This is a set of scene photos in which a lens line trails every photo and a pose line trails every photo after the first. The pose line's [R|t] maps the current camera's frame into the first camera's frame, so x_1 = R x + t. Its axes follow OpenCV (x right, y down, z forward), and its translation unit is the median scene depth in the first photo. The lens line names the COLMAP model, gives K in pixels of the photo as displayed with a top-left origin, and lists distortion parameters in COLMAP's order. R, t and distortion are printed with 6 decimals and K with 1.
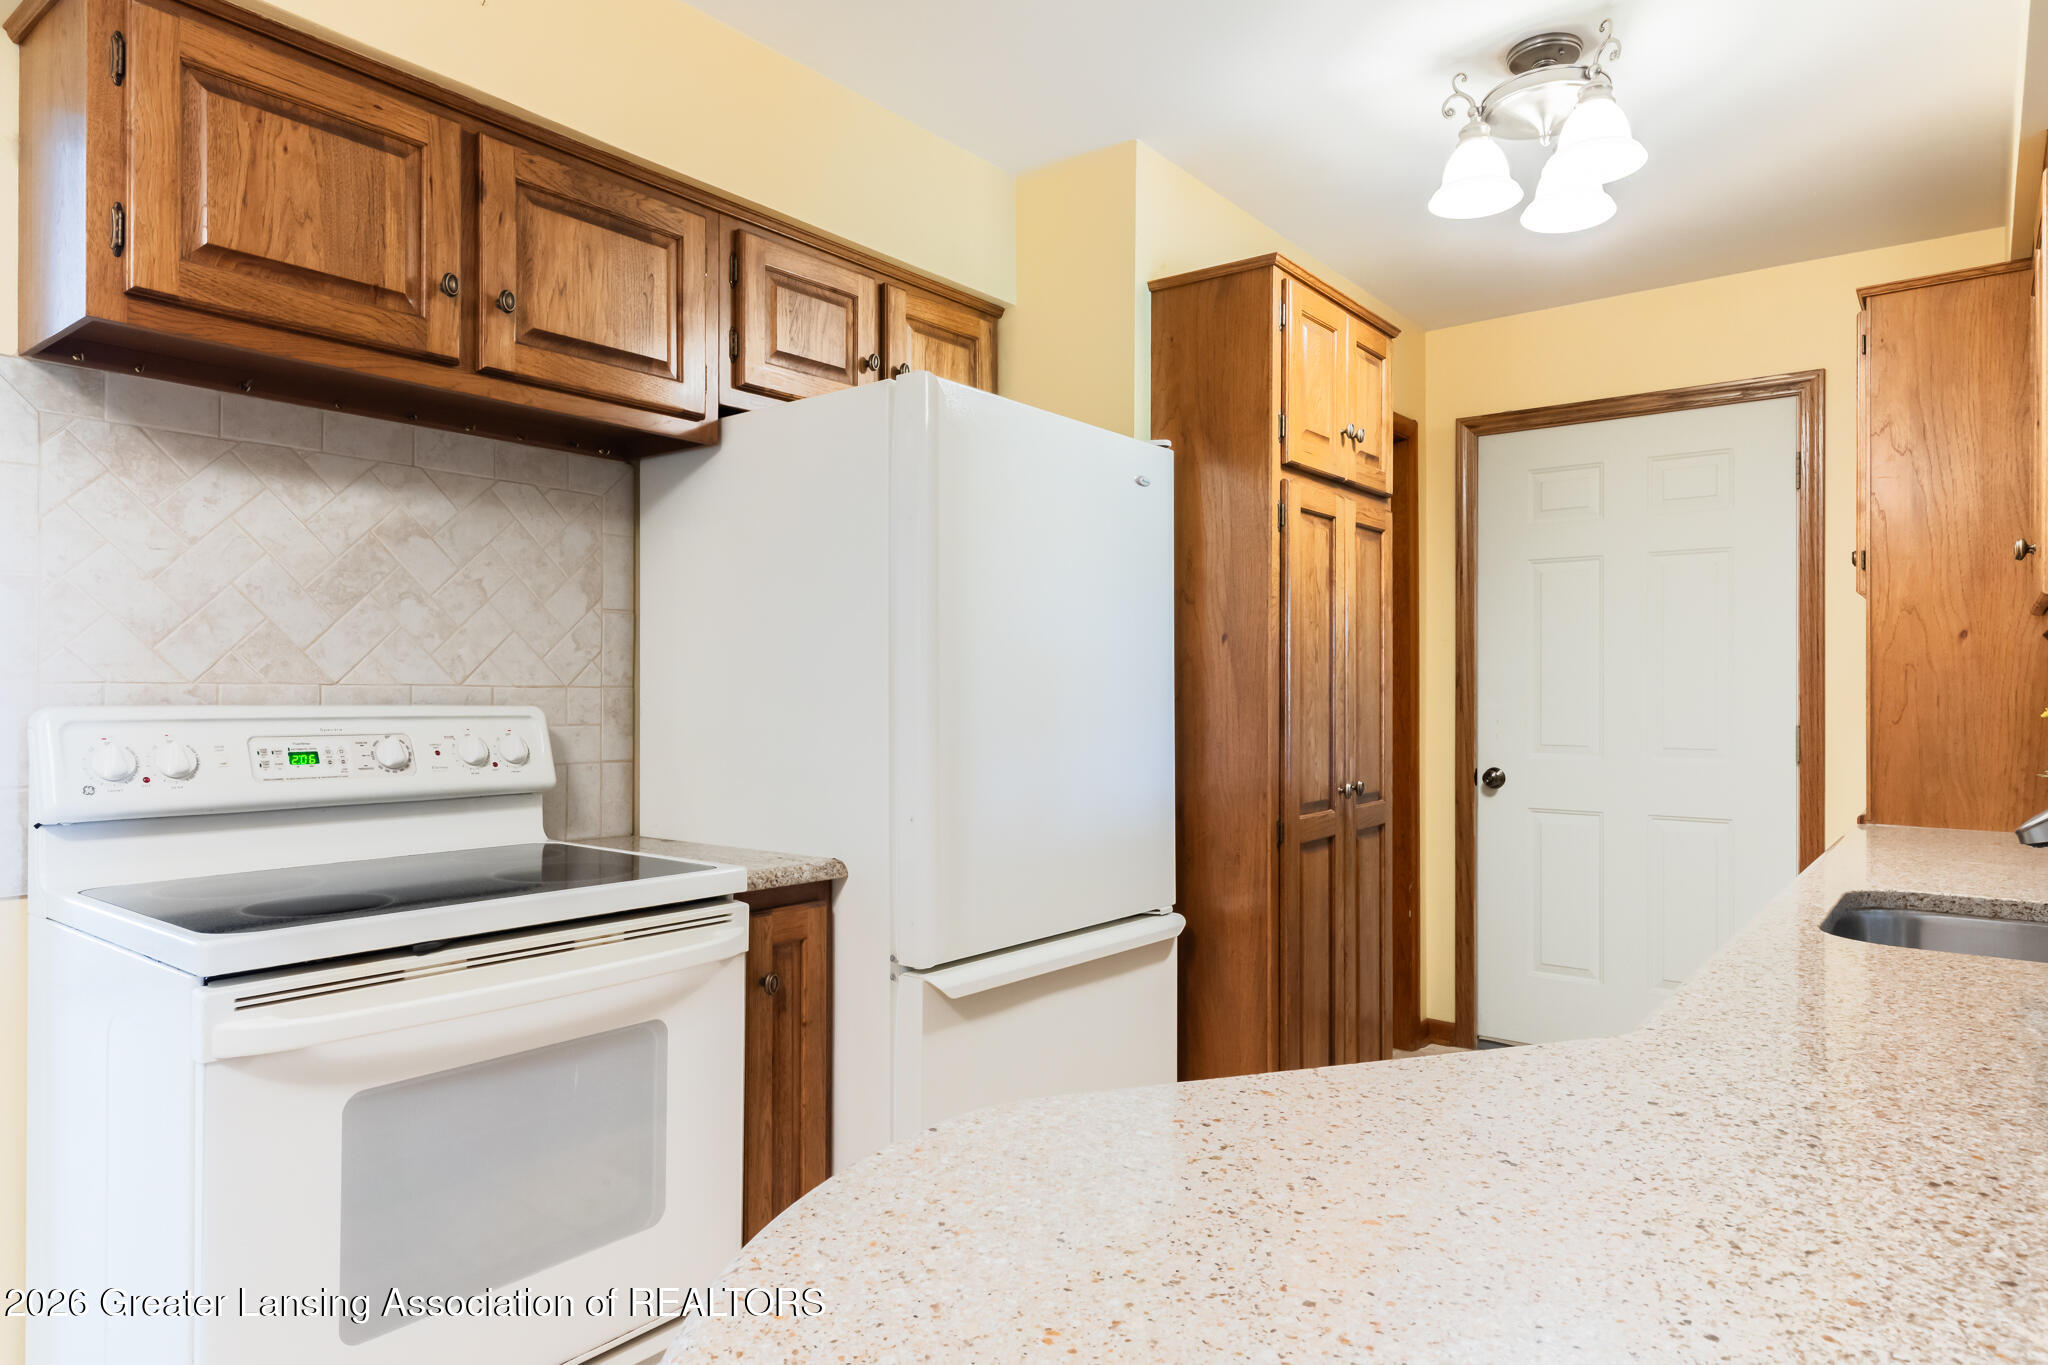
lens RADIAL K [[1227.9, 0, 1022.9], [0, 1227.9, 687.2], [0, 0, 1]] dist [0.001461, 0.000217]
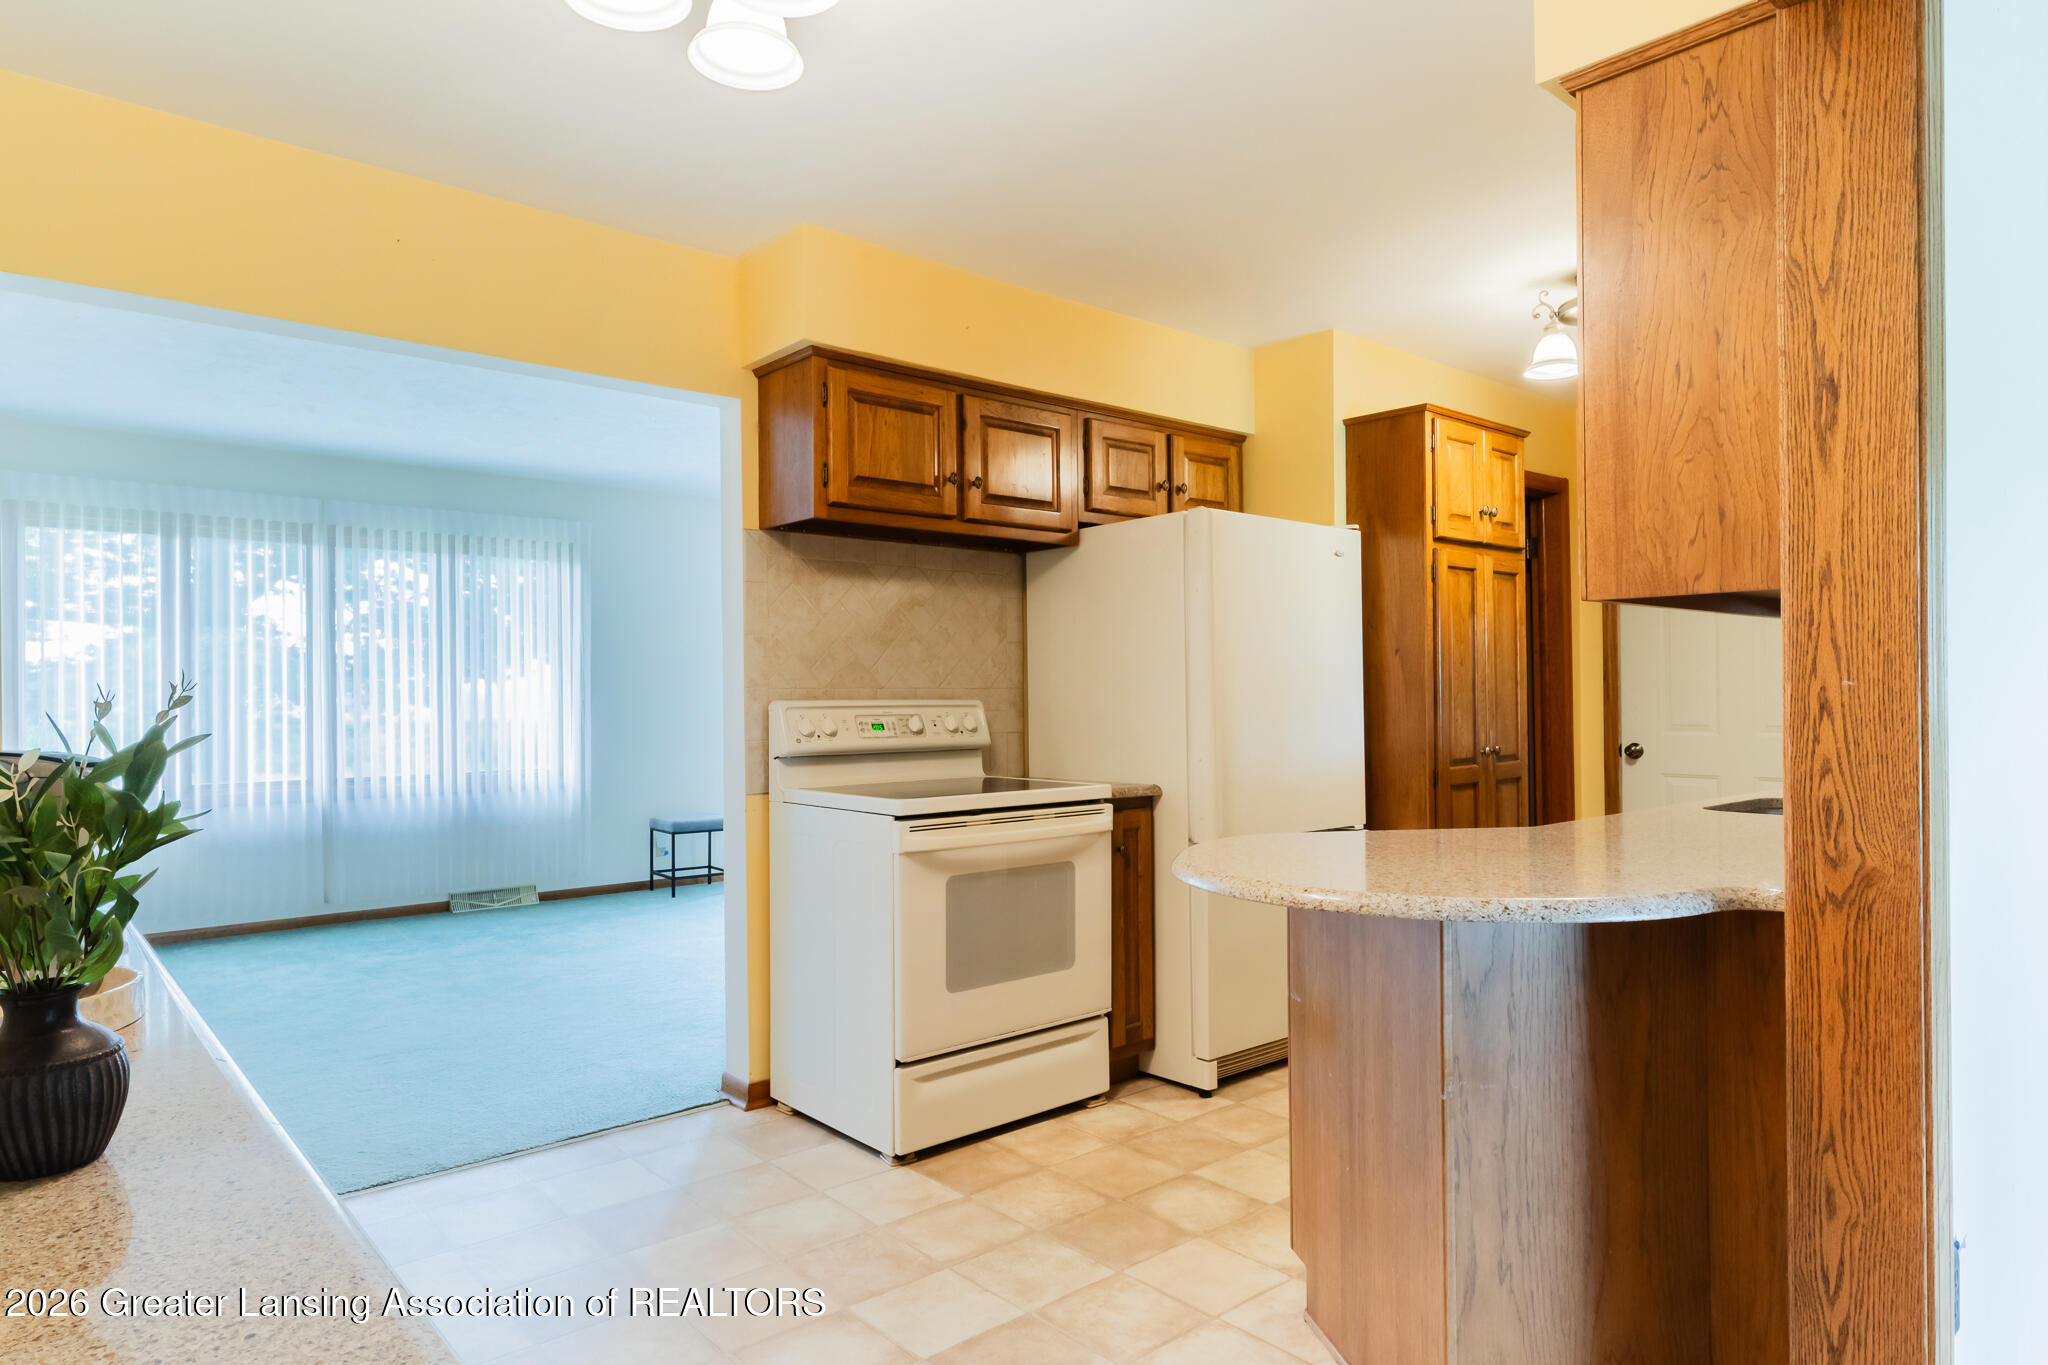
lens RADIAL K [[1222.8, 0, 992.0], [0, 1222.8, 685.3], [0, 0, 1]] dist [0.014408, -0.000036]
pose [[0.977036, -0.013215, -0.212664, -0.006078], [0.012465, 0.999910, -0.004867, 0.003723], [0.212709, 0.002104, 0.977113, -0.681727]]
